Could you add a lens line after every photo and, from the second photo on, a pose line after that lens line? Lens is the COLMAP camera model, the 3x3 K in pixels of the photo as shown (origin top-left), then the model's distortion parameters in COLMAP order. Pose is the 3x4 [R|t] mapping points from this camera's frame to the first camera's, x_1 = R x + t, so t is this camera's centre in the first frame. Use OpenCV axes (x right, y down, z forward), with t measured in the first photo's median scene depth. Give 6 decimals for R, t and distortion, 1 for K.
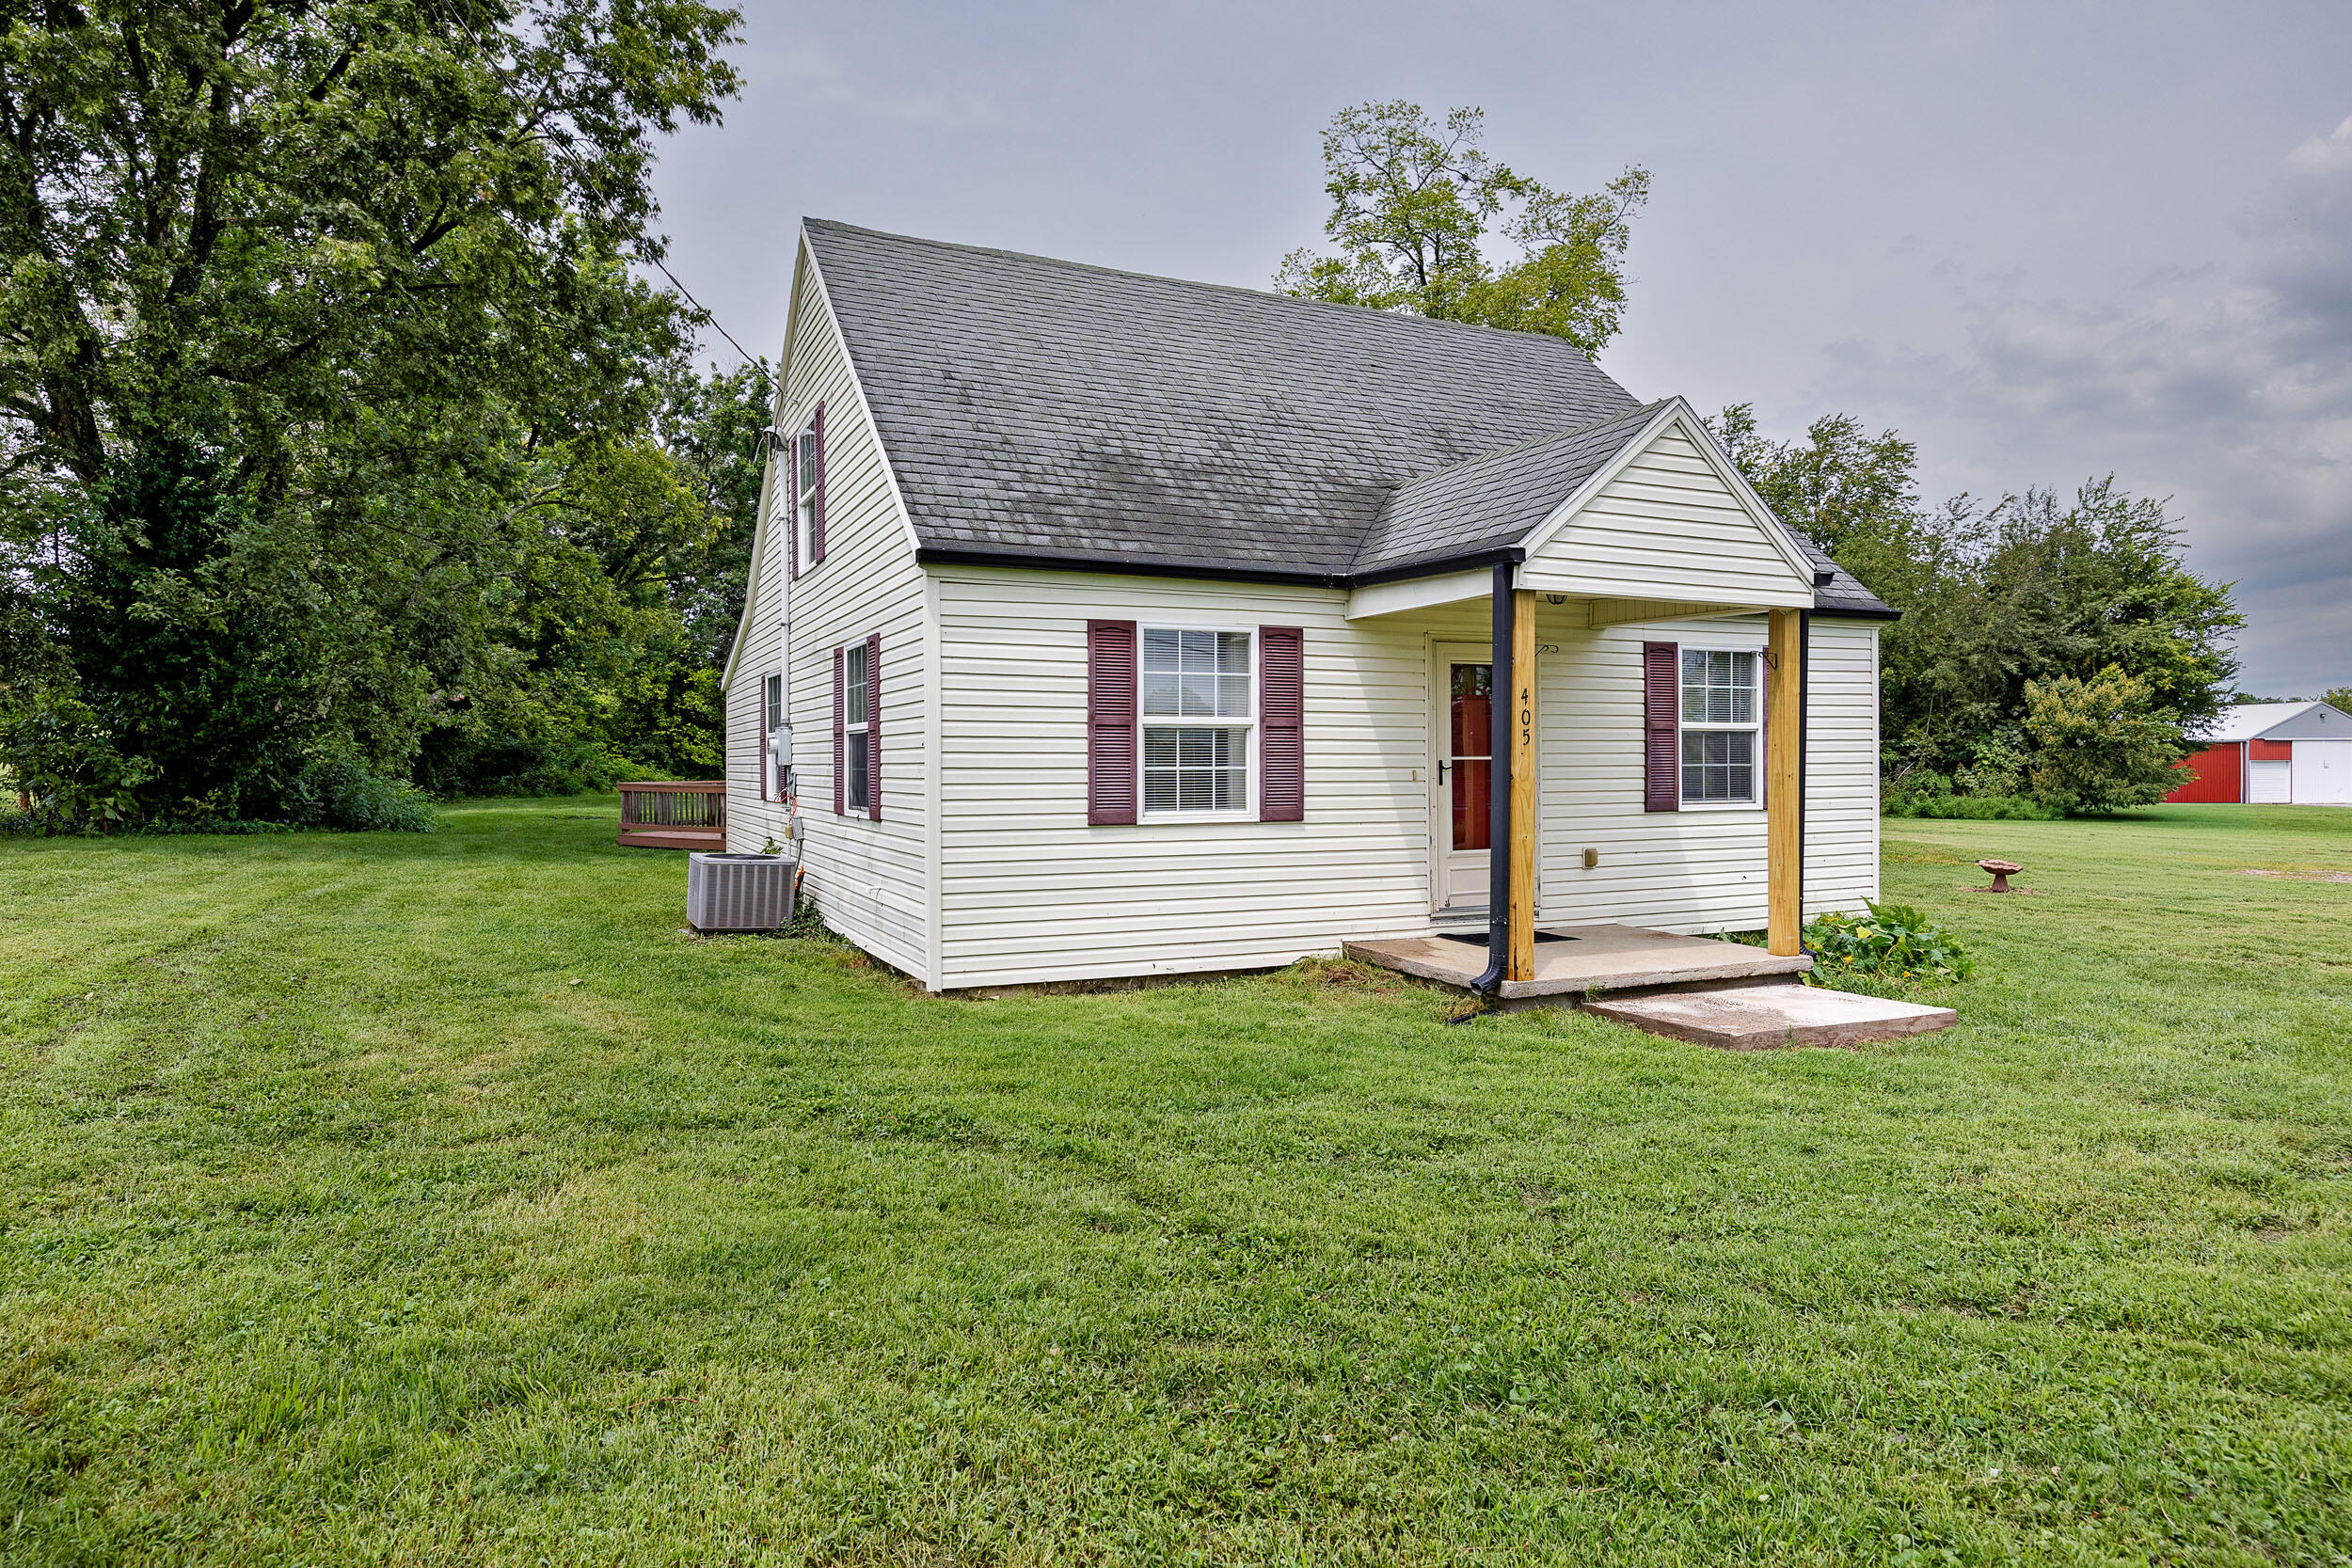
lens RADIAL K [[1332.5, 0, 1167.7], [0, 1332.5, 774.1], [0, 0, 1]] dist [-0.003129, -0.003862]
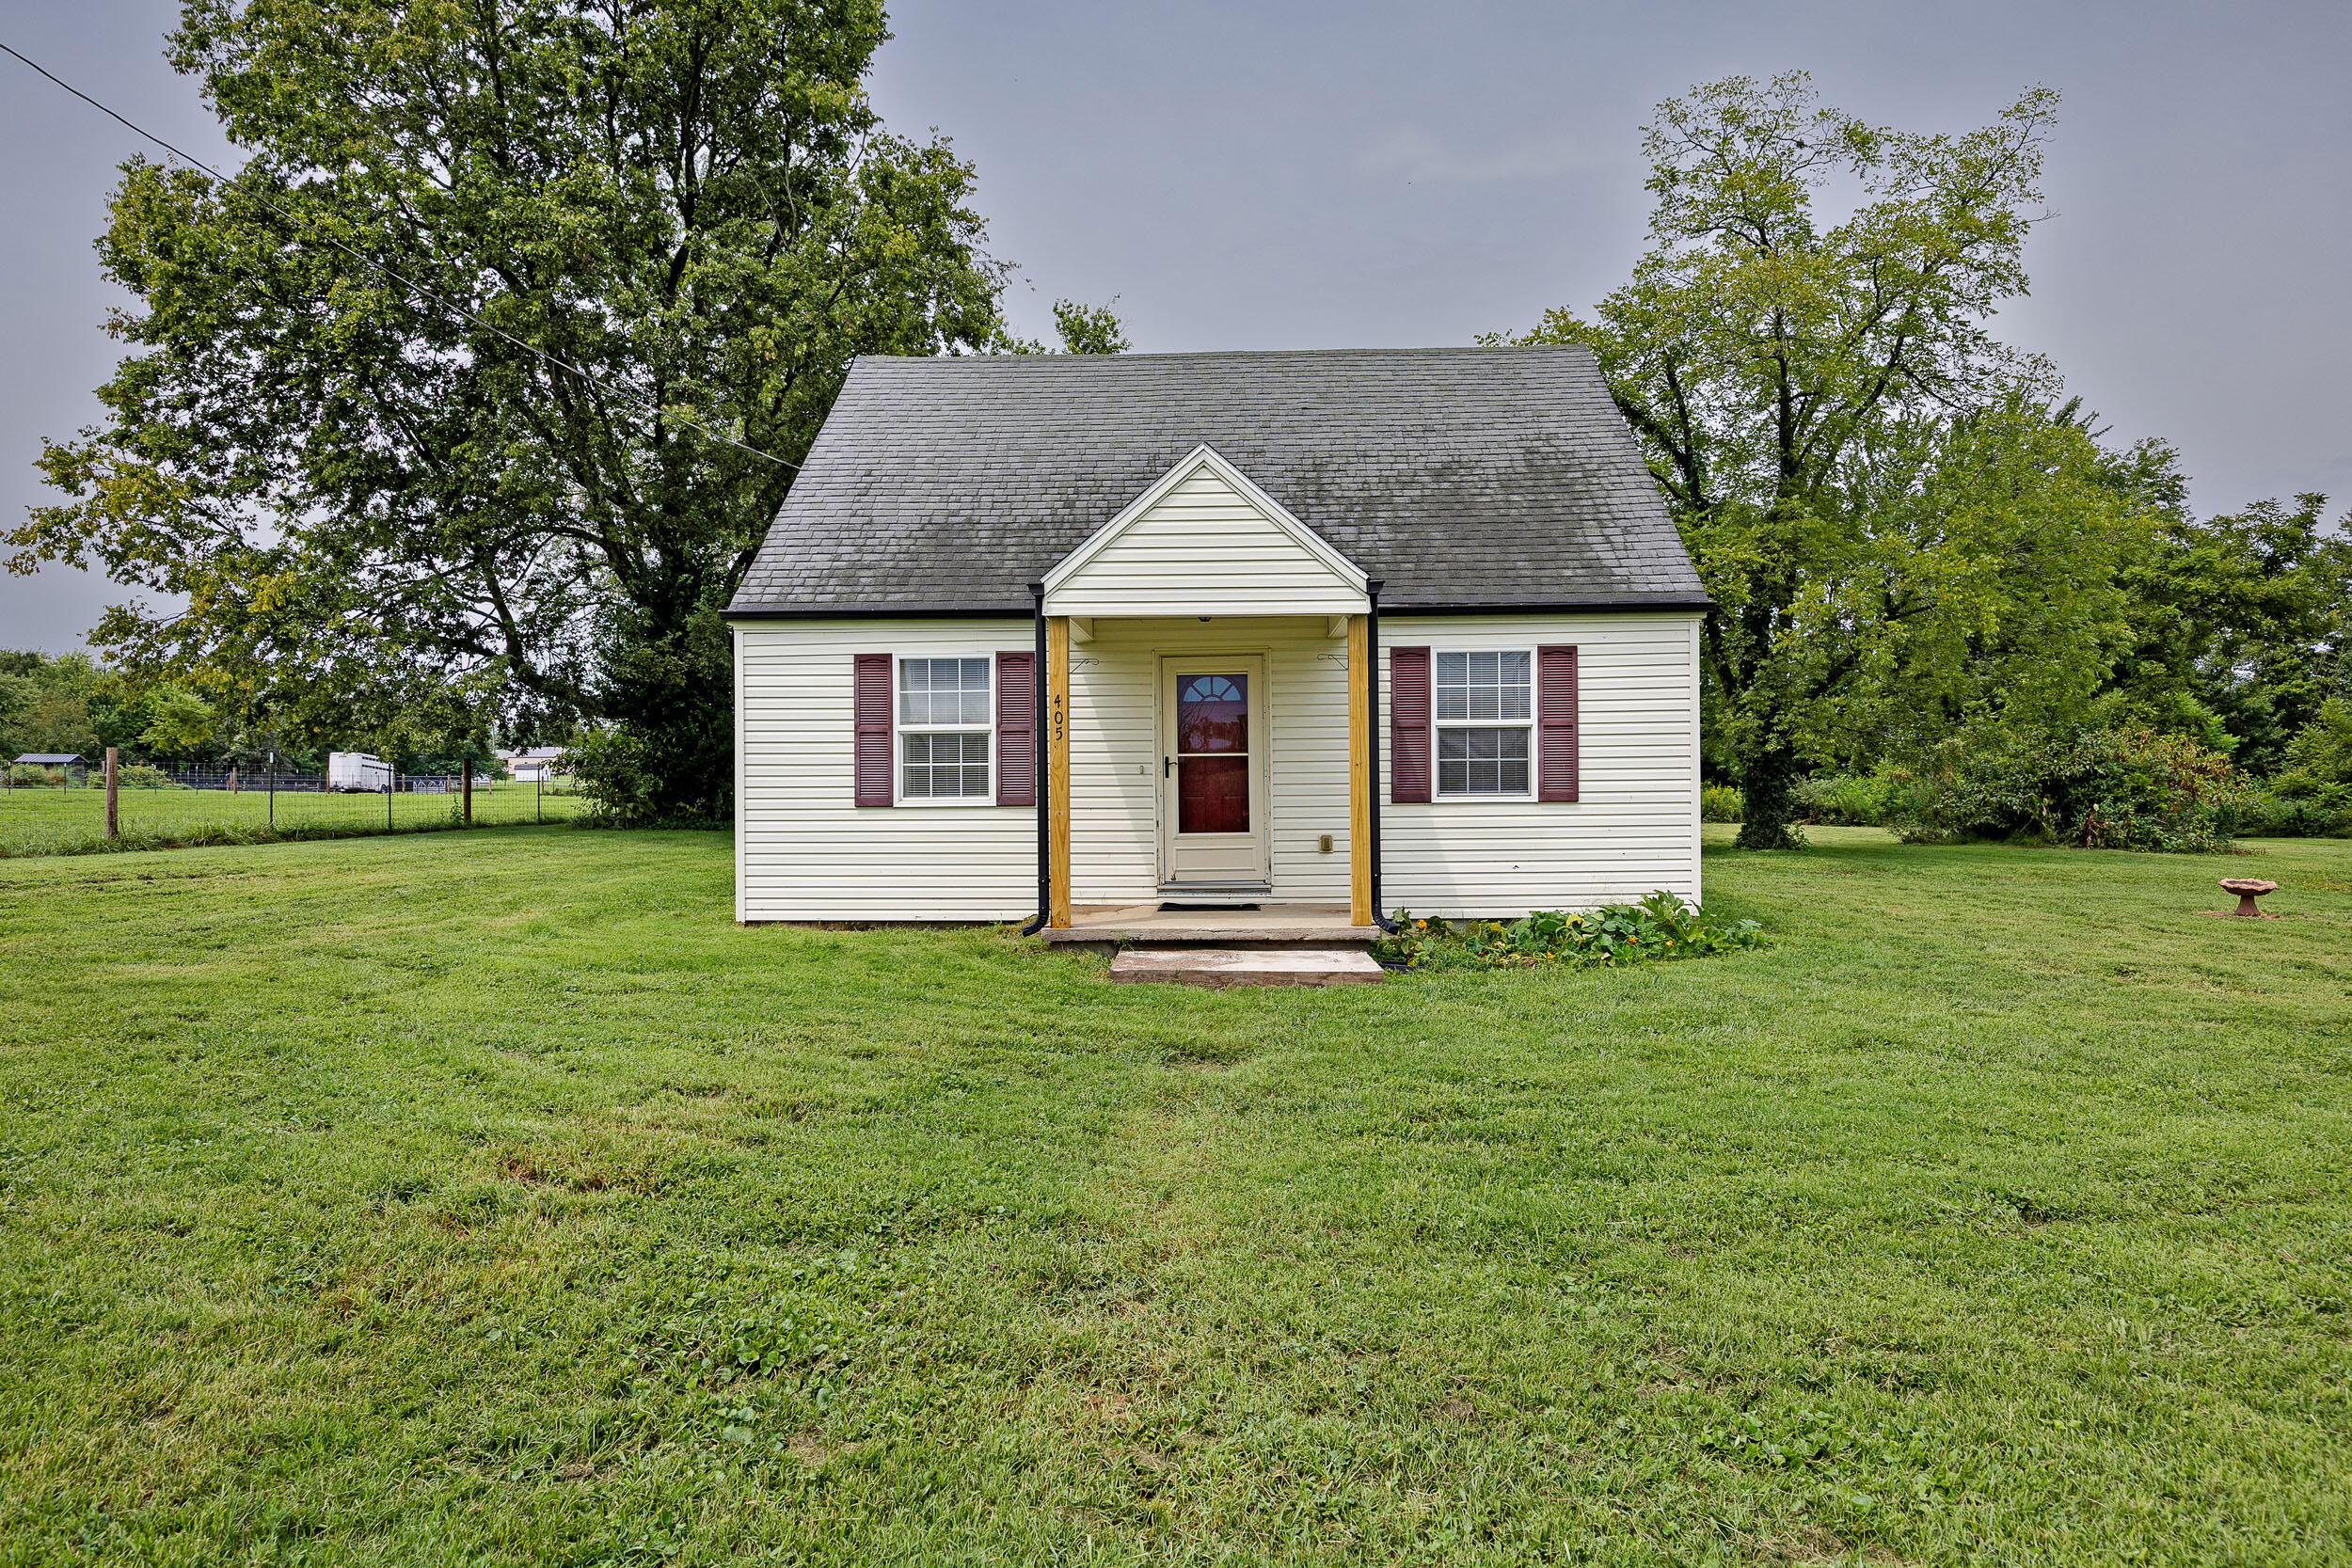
lens RADIAL K [[1332.5, 0, 1199.2], [0, 1332.5, 798.4], [0, 0, 1]] dist [-0.003129, -0.003862]
pose [[0.900674, -0.000575, -0.434495, 0.795851], [0.000389, 1.000000, -0.000516, 0.029158], [0.434495, 0.000296, 0.900674, -0.060806]]
